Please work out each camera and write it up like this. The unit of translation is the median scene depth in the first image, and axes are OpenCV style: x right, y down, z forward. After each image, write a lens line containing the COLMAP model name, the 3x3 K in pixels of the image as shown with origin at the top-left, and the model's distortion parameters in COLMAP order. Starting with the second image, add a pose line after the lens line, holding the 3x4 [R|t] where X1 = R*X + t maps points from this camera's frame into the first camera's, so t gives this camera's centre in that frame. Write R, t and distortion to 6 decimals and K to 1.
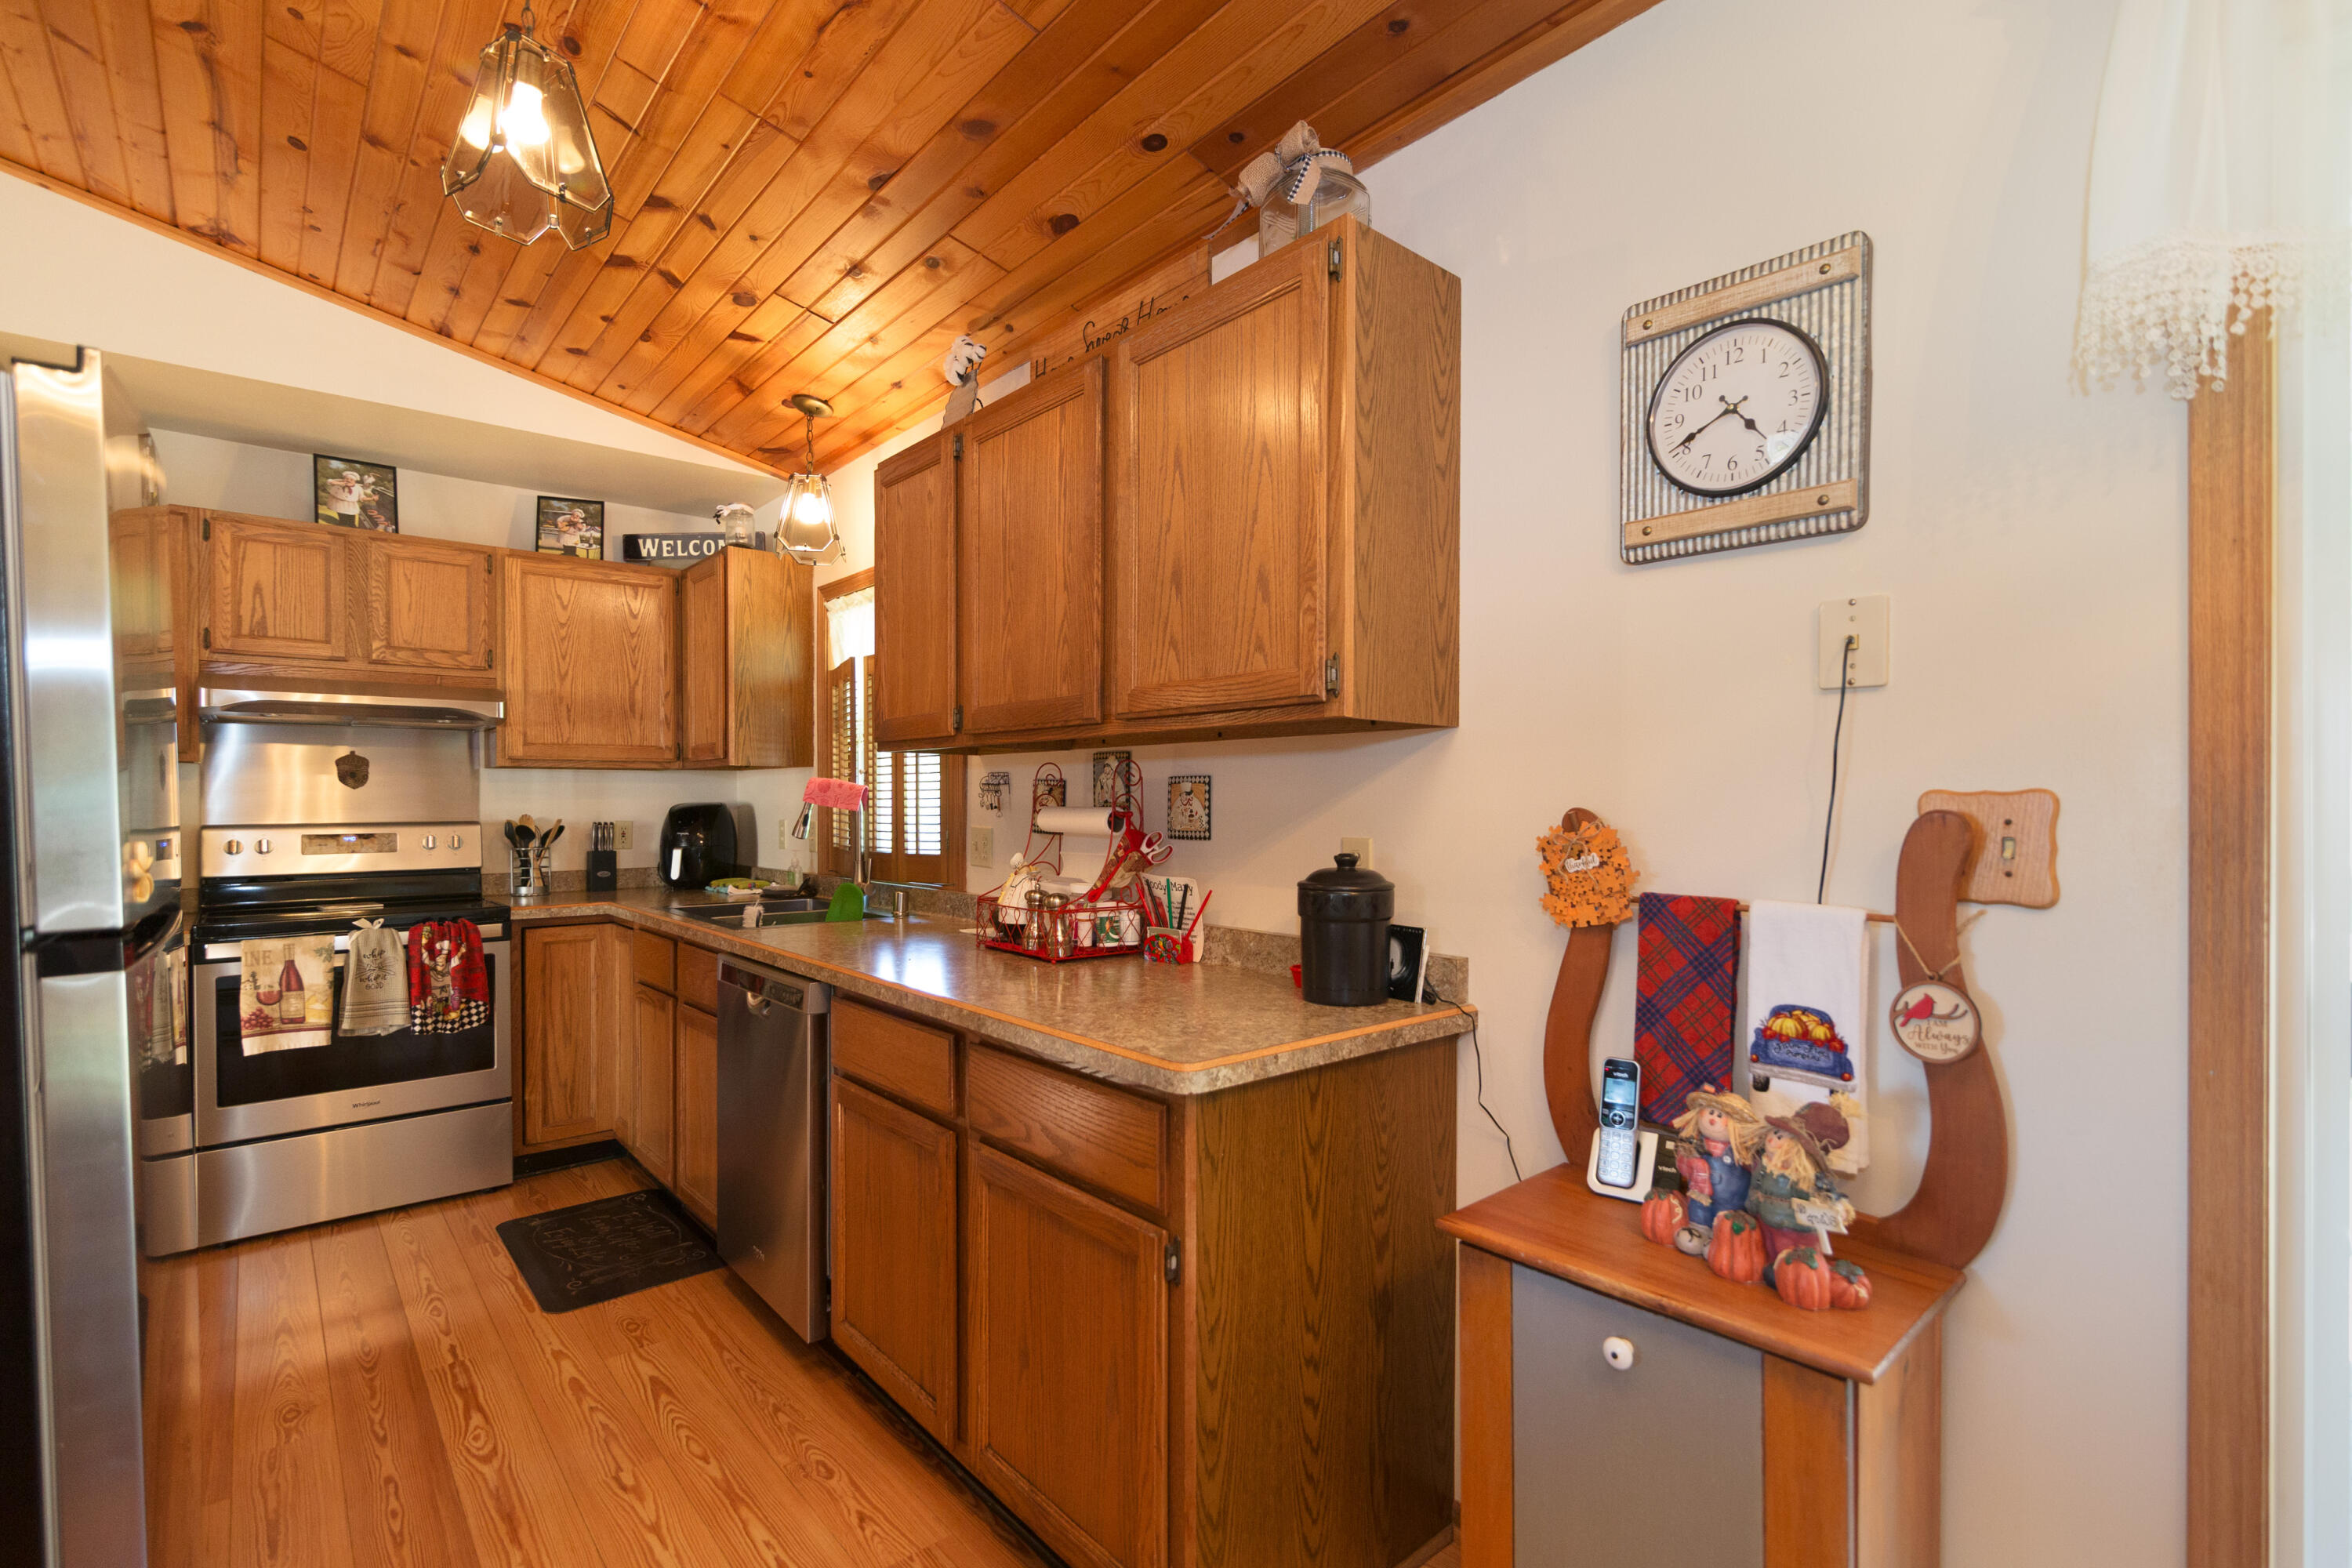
lens RADIAL K [[1071.3, 0, 1164.2], [0, 1071.3, 790.5], [0, 0, 1]] dist [-0.001272, -0.000119]
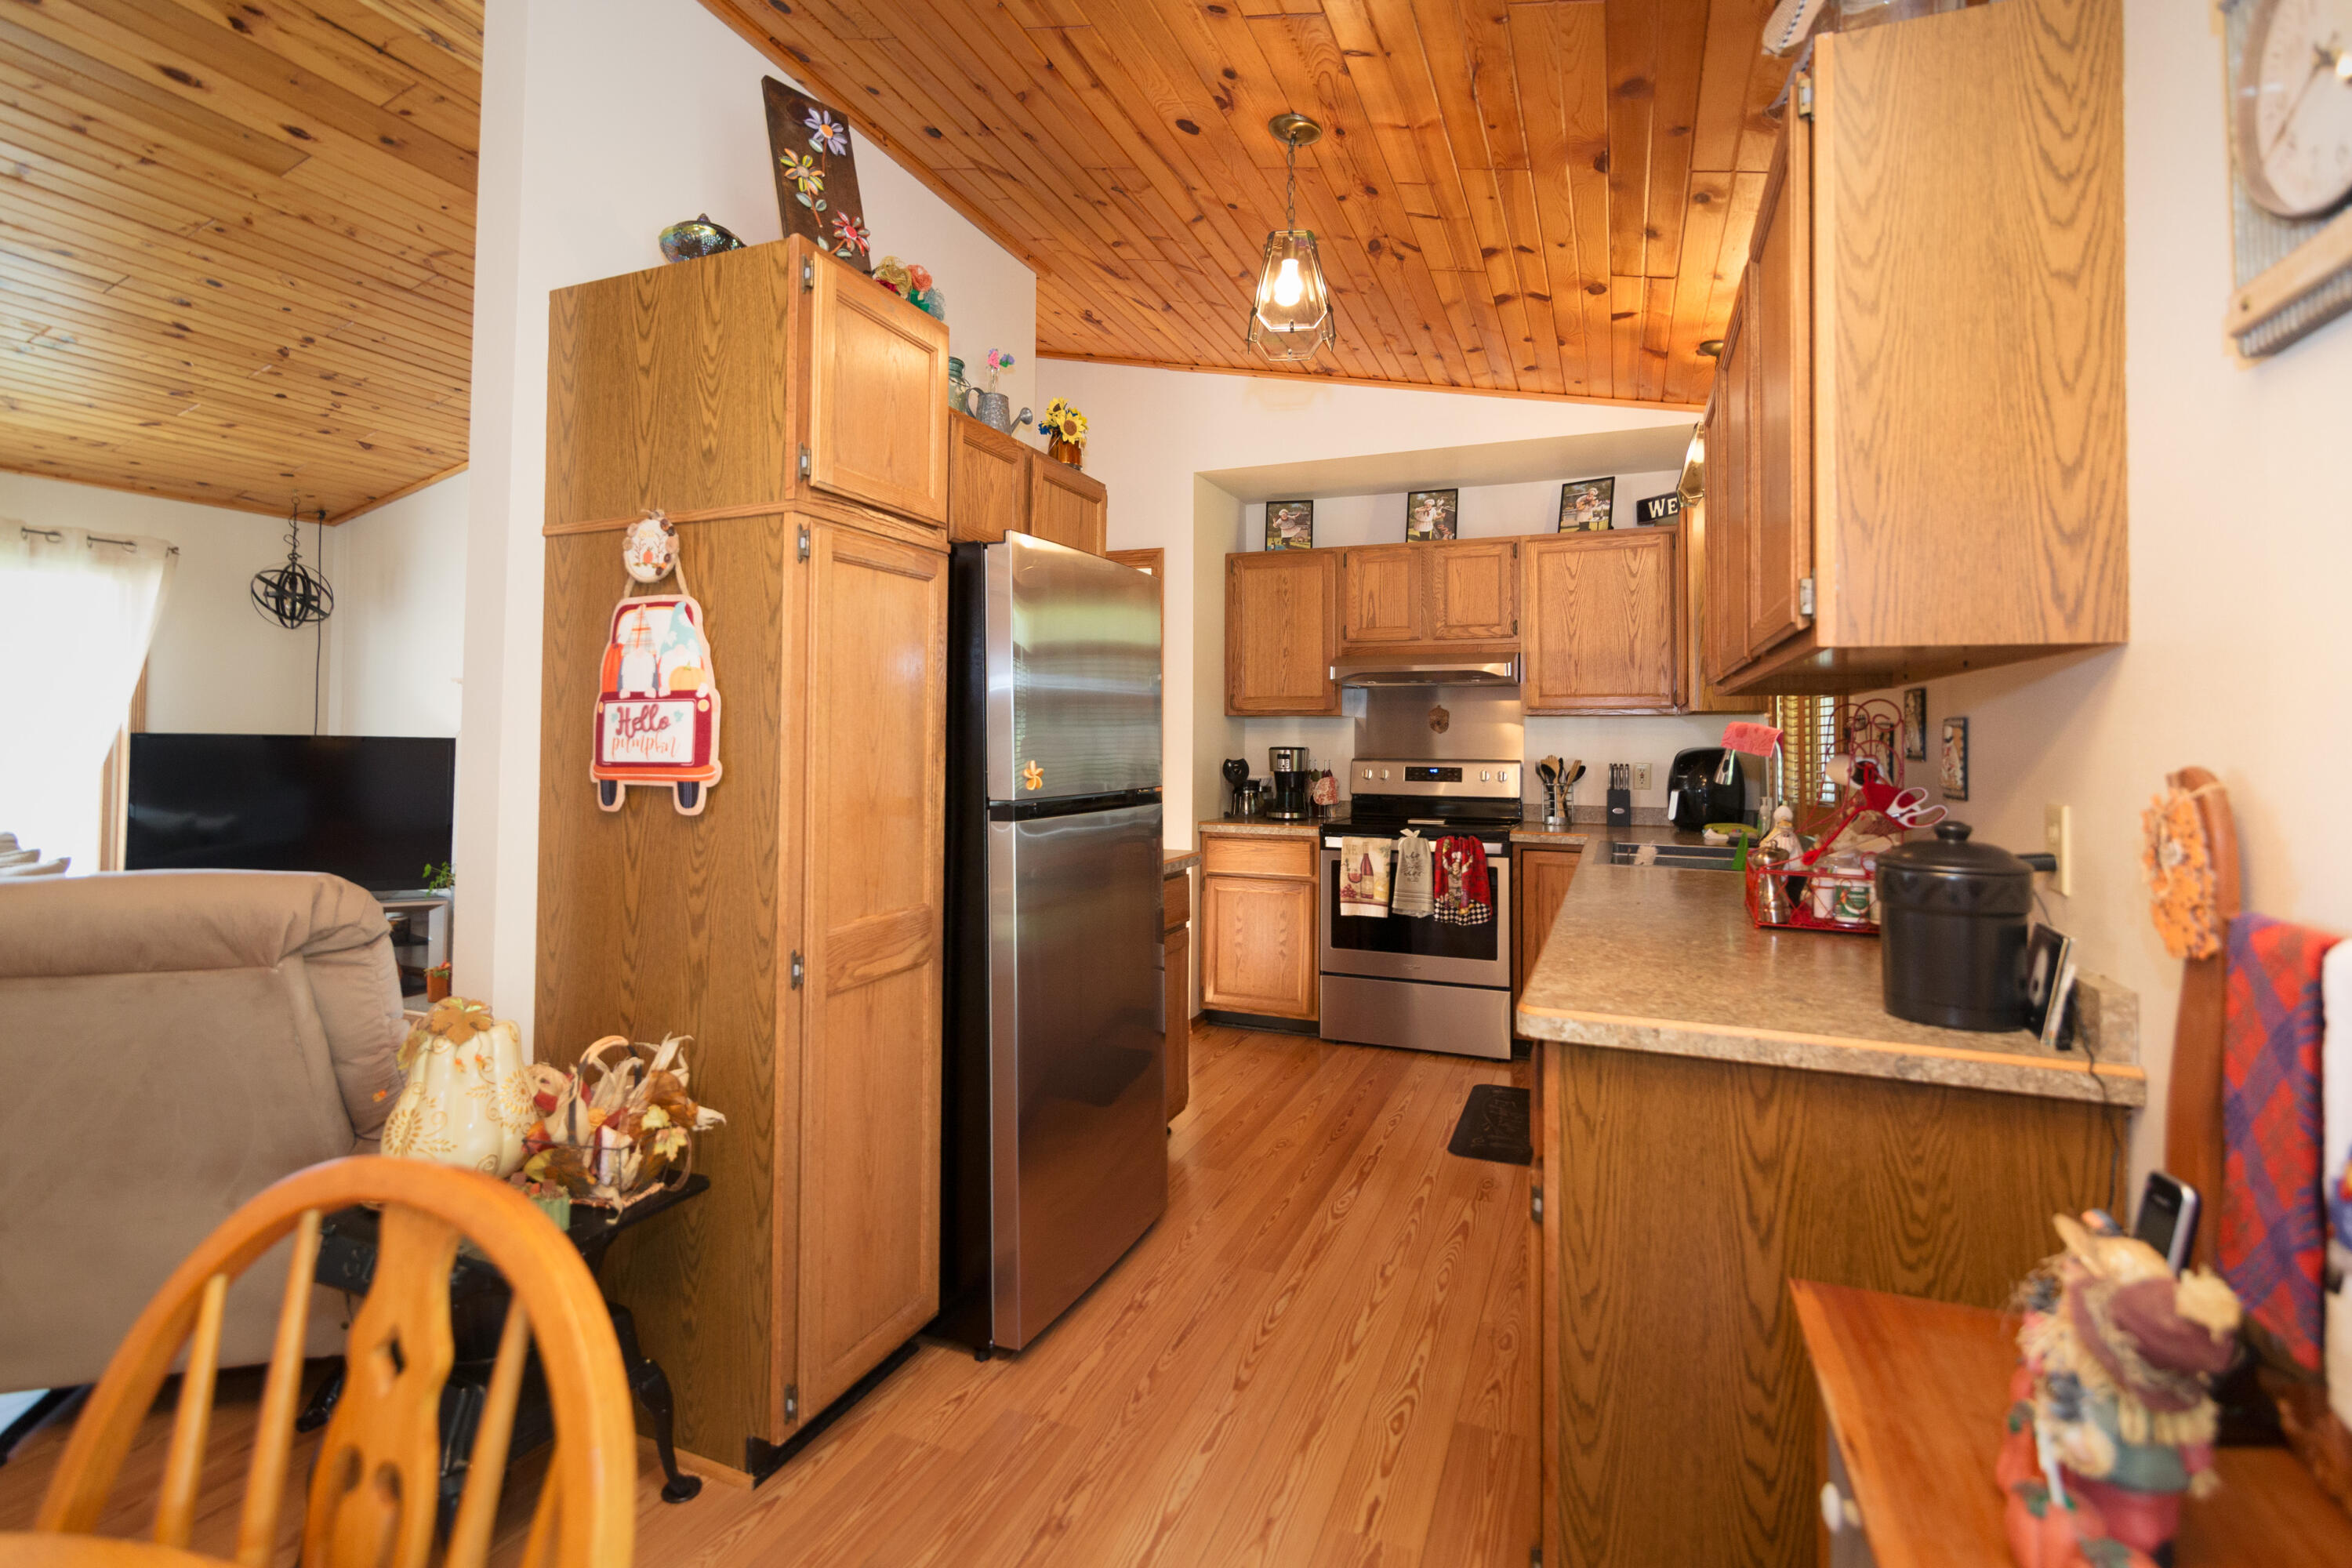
lens RADIAL K [[1085.9, 0, 1166.7], [0, 1085.9, 690.7], [0, 0, 1]] dist [-0.000845, -0.000191]
pose [[0.453745, -0.034438, -0.890466, 0.364652], [-0.001209, 0.999228, -0.039260, -0.001568], [0.891131, 0.018890, 0.453353, 0.100551]]
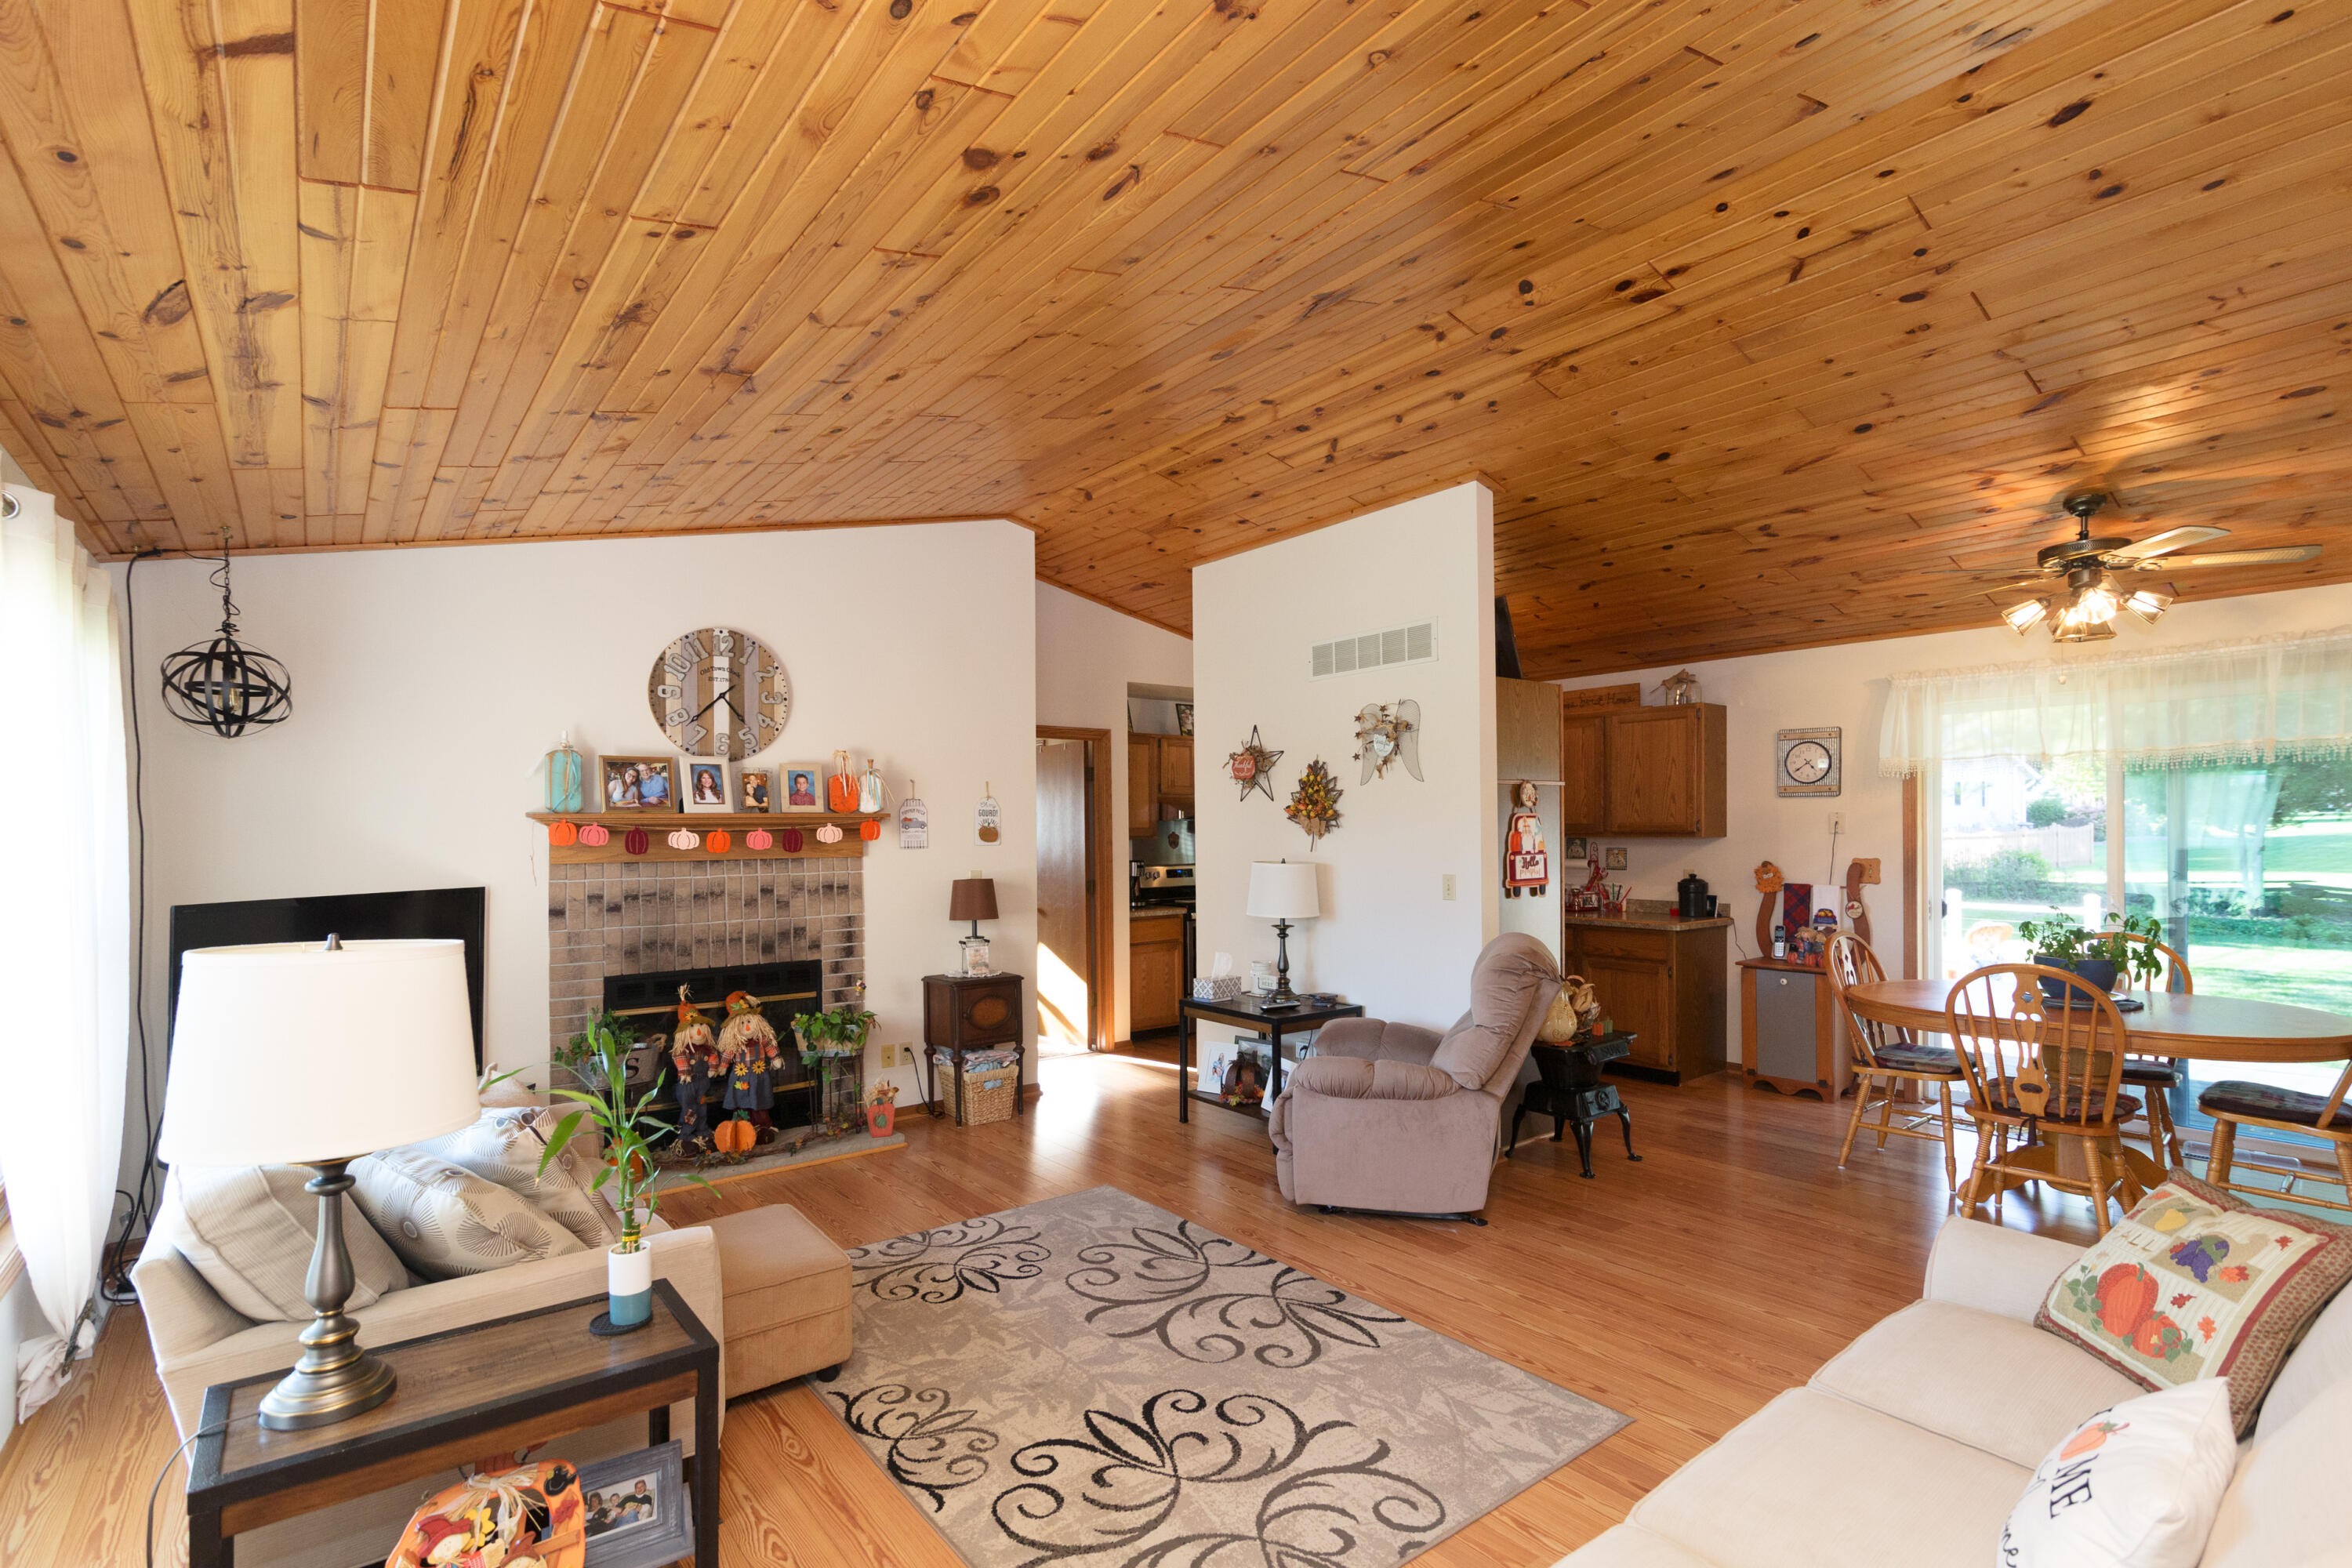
lens RADIAL K [[1091.2, 0, 1180.1], [0, 1091.2, 823.8], [0, 0, 1]] dist [-0.000523, -0.000020]
pose [[0.999415, -0.005925, -0.033675, -0.832184], [0.006076, 0.999972, 0.004379, -0.077953], [0.033648, -0.004581, 0.999423, -1.562711]]
